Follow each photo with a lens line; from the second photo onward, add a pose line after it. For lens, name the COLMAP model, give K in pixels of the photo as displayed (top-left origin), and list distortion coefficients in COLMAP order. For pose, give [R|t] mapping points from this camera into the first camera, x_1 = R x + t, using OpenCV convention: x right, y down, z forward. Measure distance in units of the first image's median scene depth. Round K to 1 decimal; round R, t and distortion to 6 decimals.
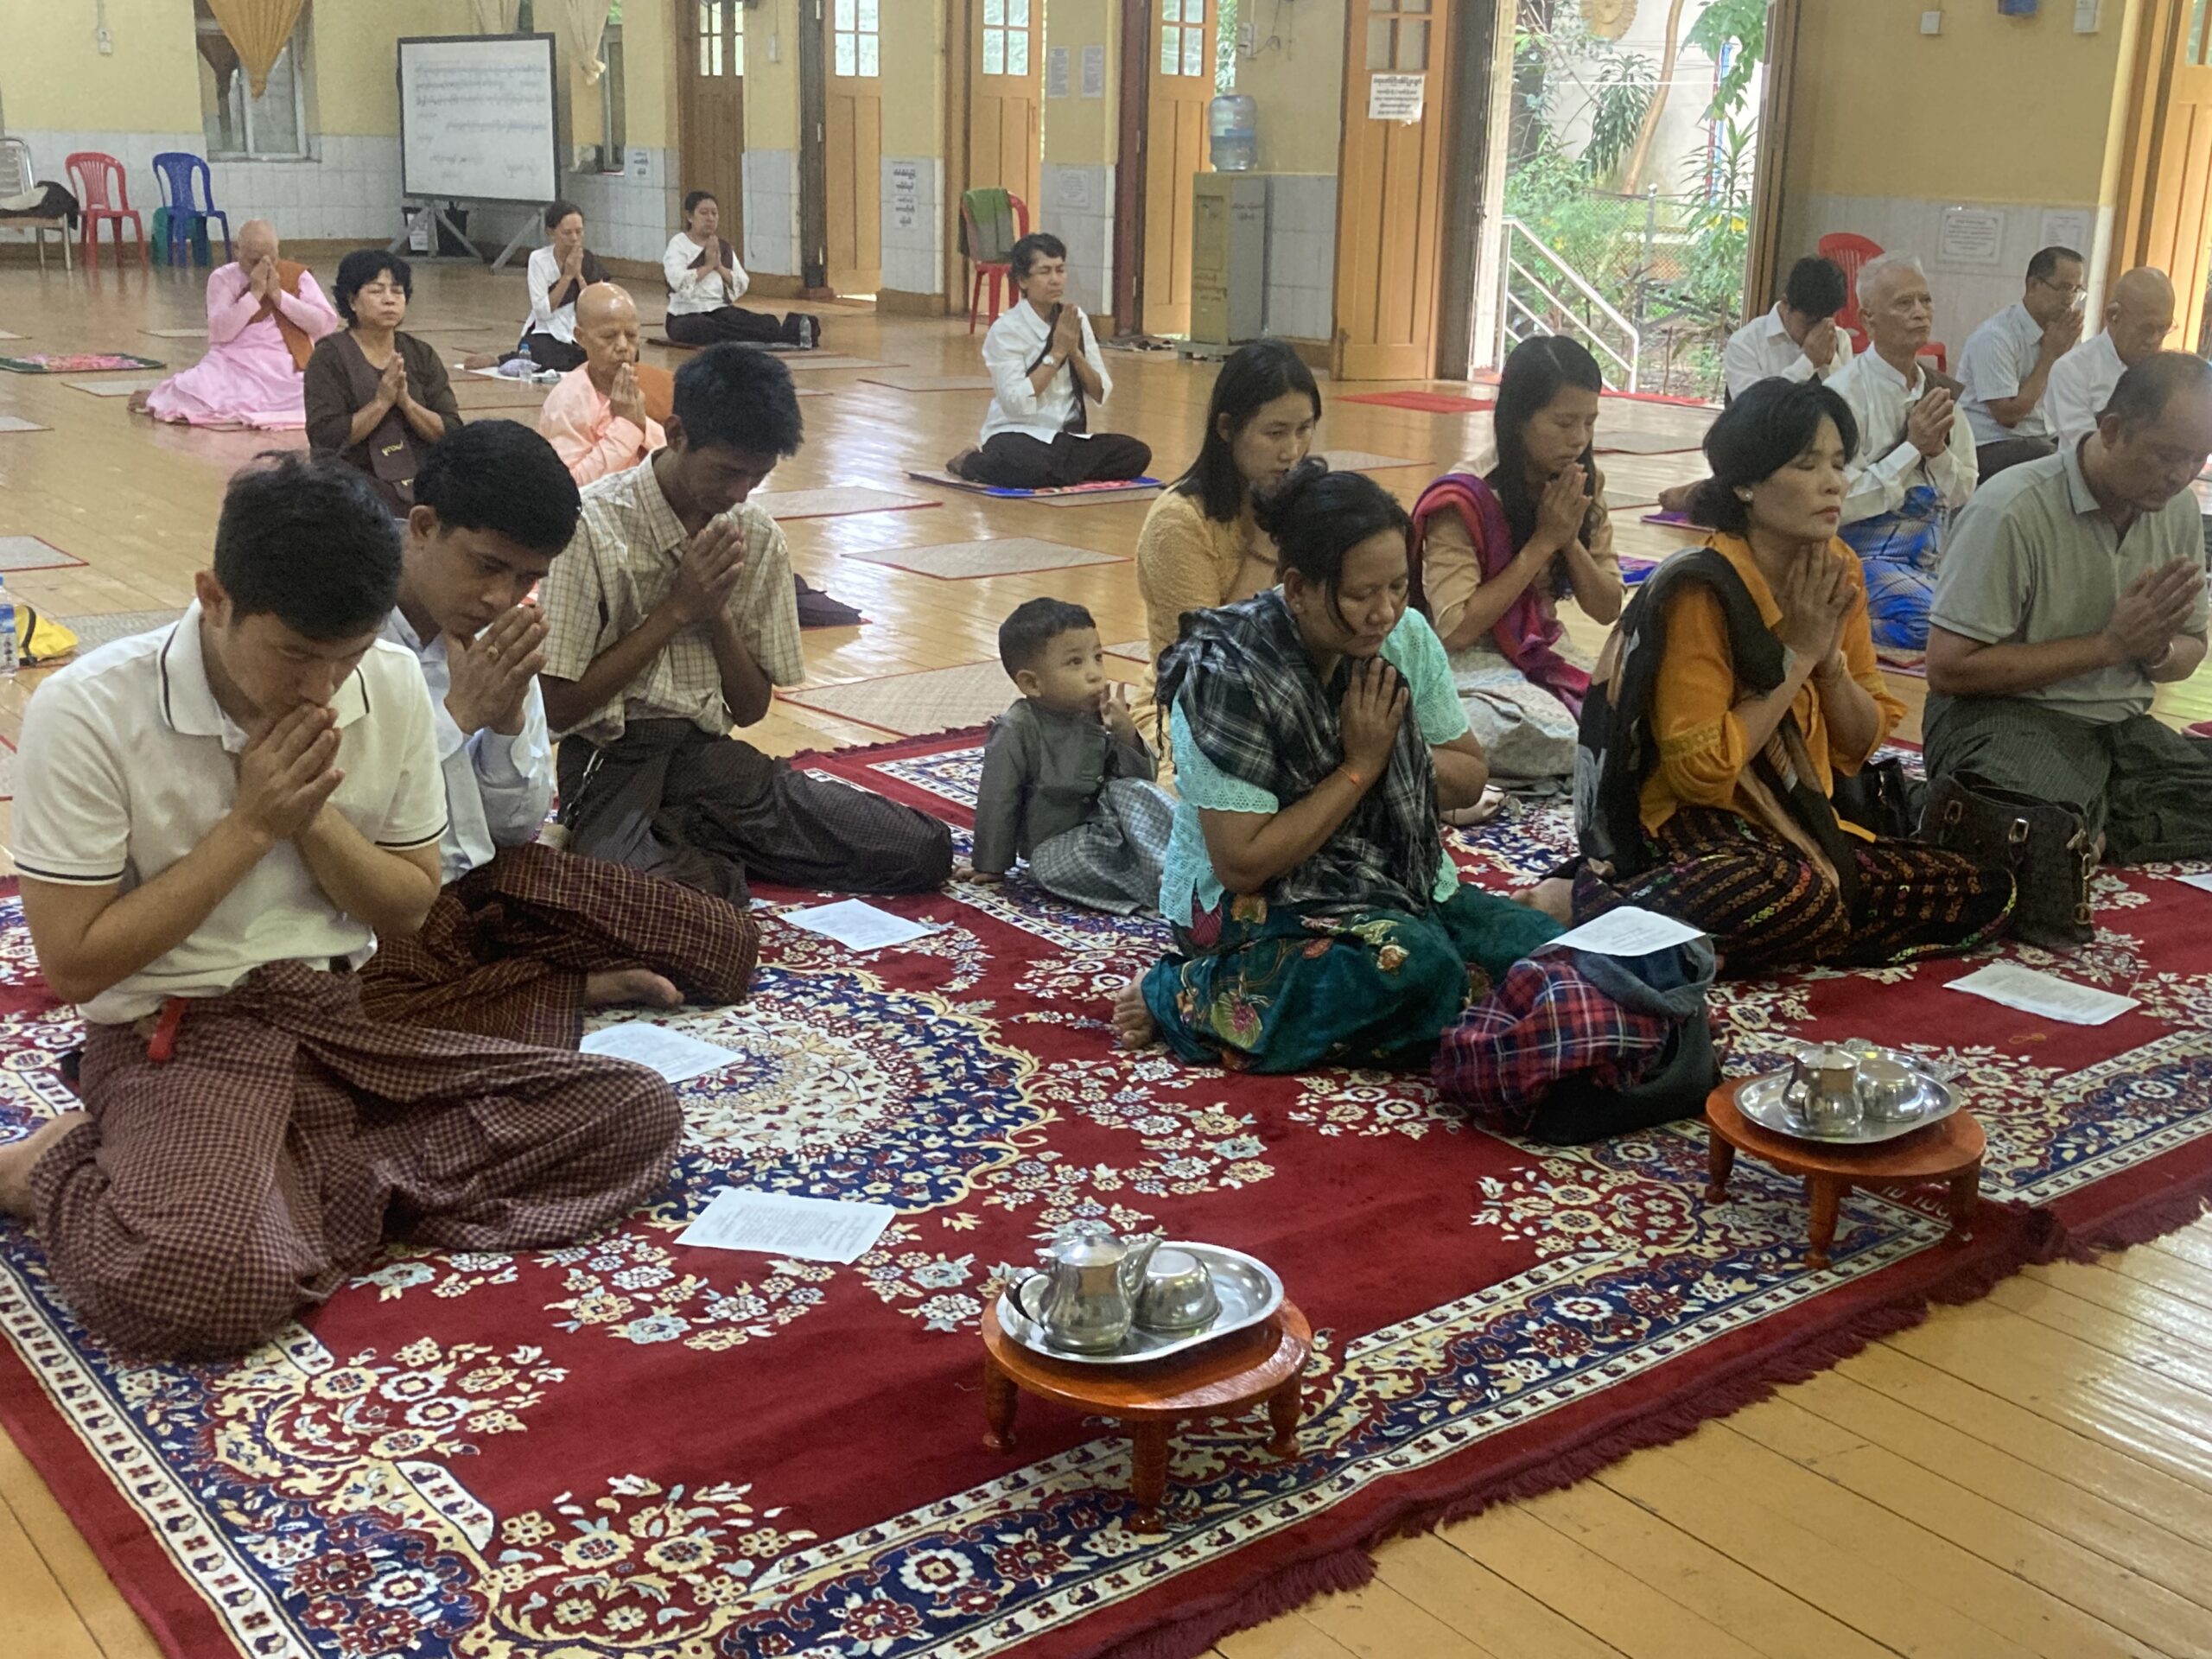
lens RADIAL K [[2551.6, 0, 1105.9], [0, 2551.6, 831.4], [0, 0, 1]] dist [0.003824, 0.000000]
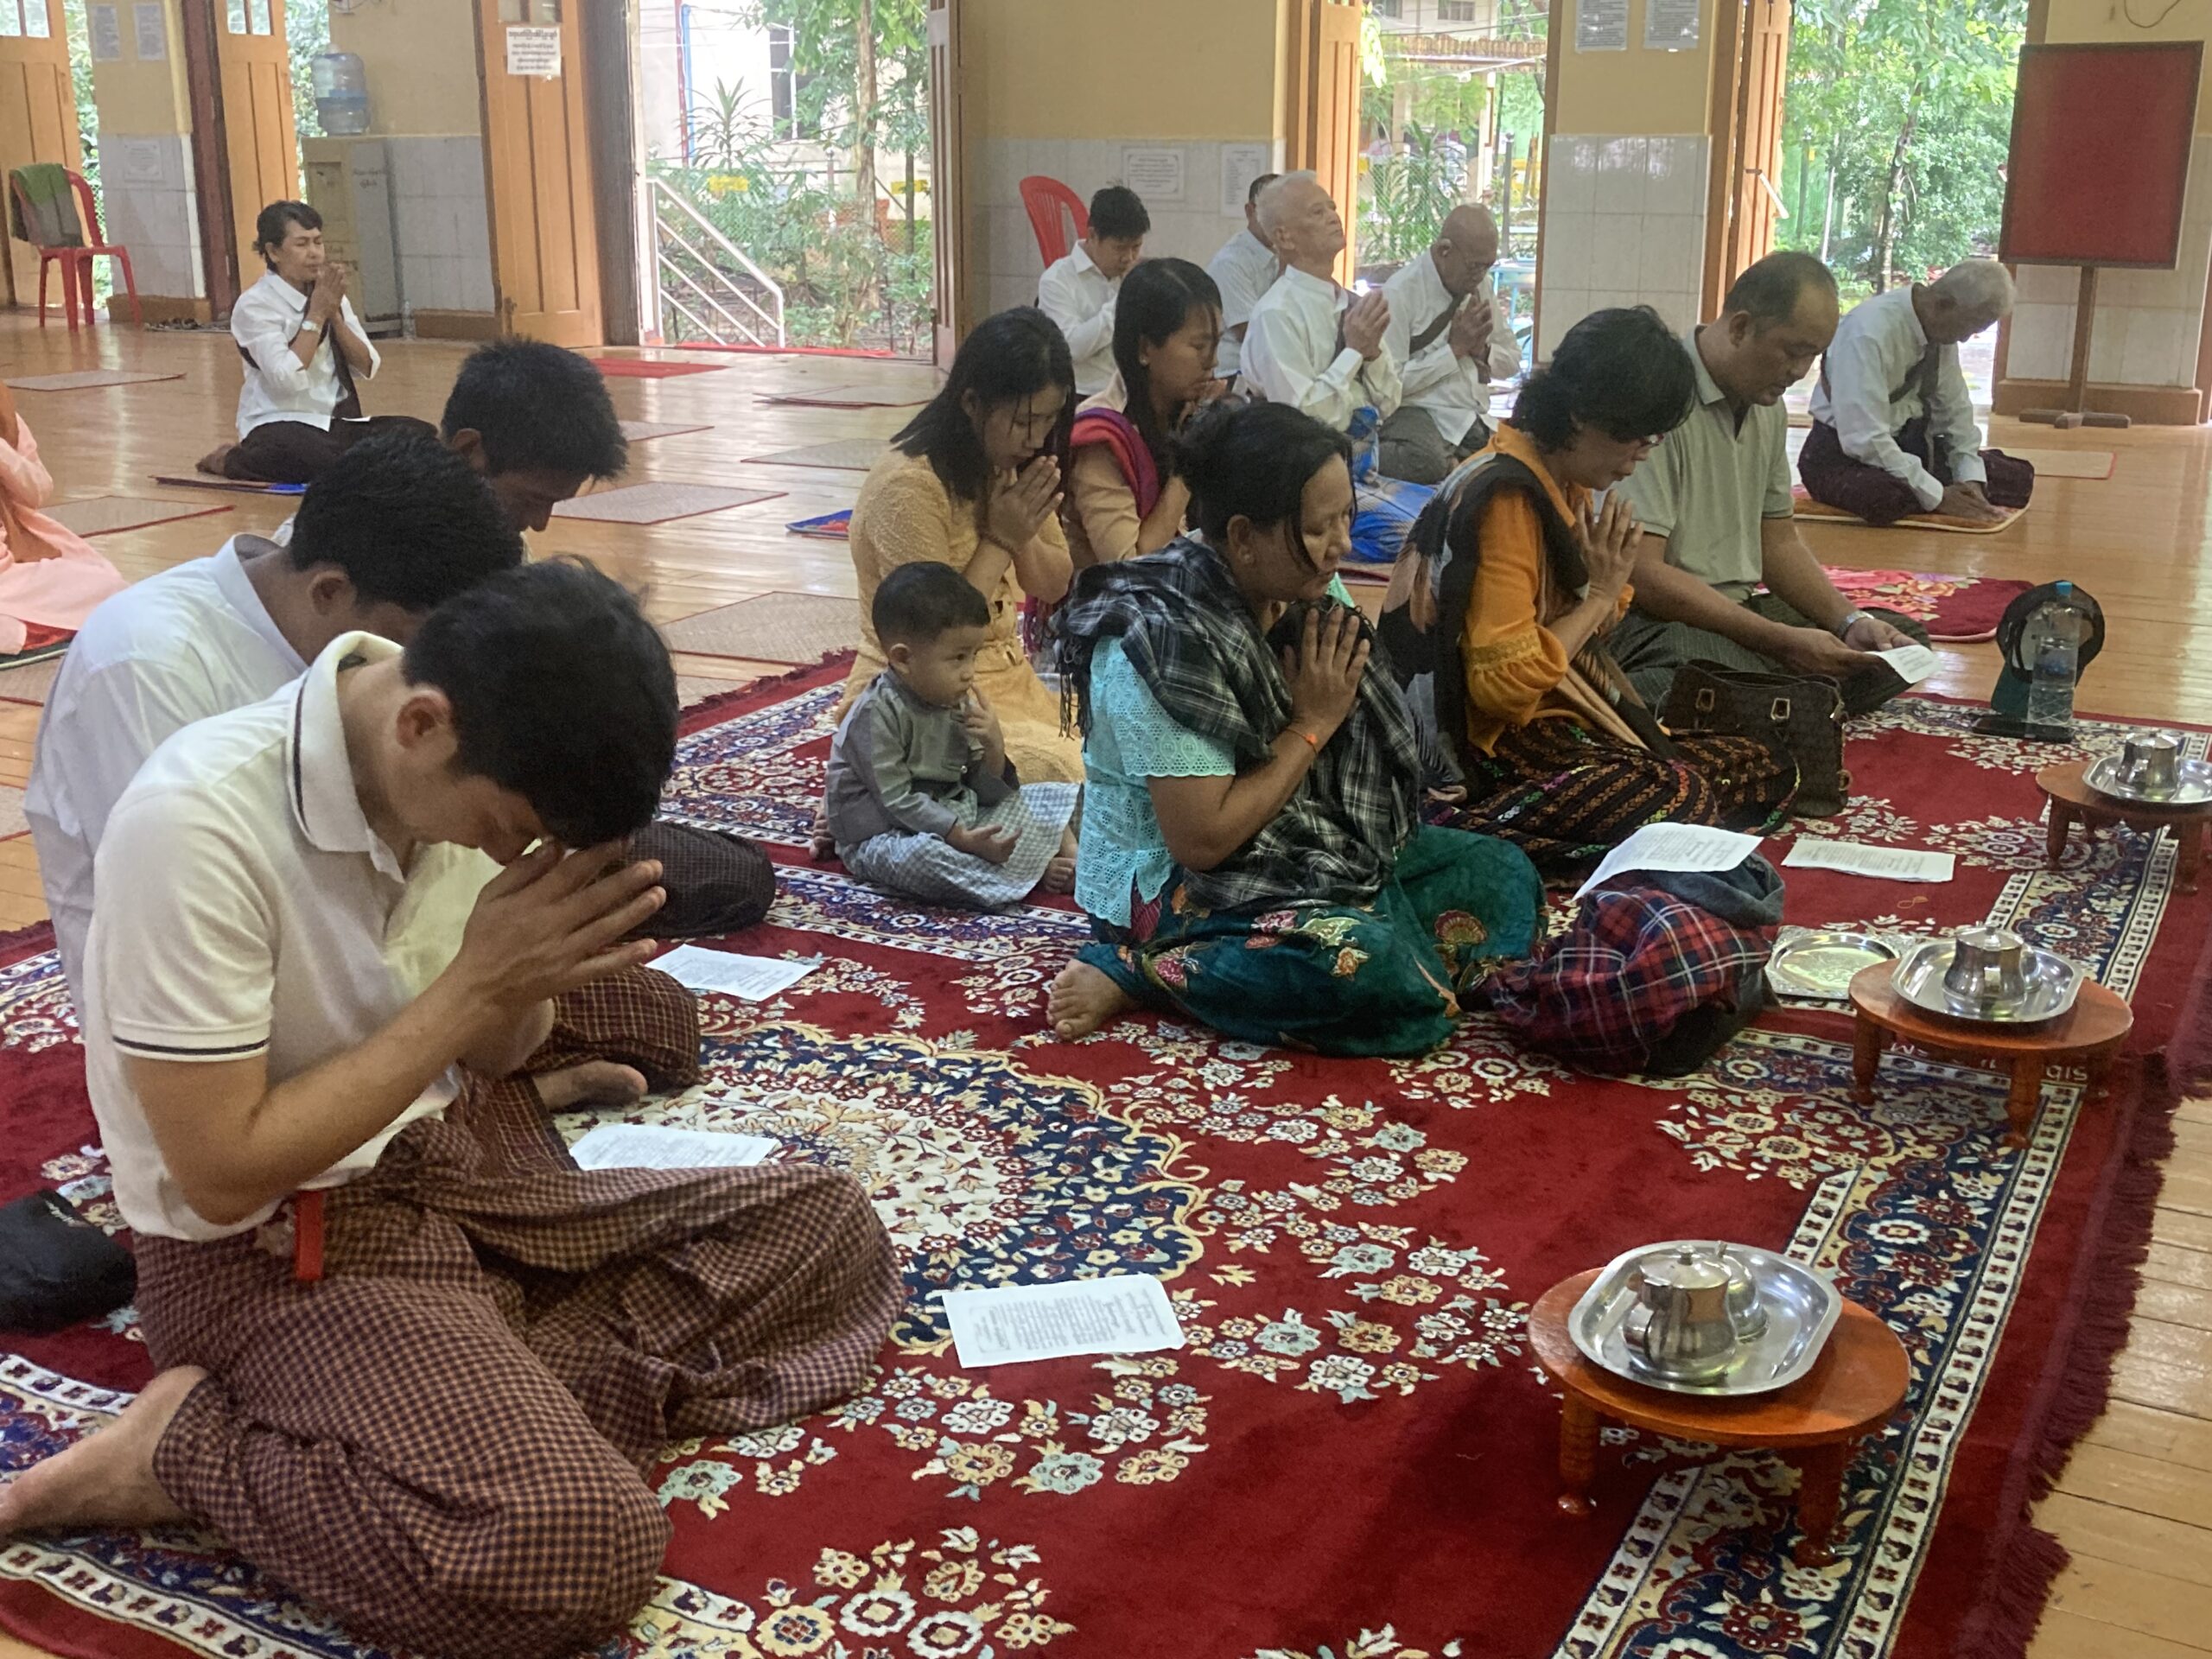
lens RADIAL K [[2551.6, 0, 1125.0], [0, 2551.6, 830.0], [0, 0, 1]] dist [0.003824, 0.000000]
pose [[0.915441, -0.133821, 0.379551, -0.348330], [0.129644, 0.990882, 0.036674, -0.029536], [-0.380998, 0.015634, 0.924444, 0.180971]]
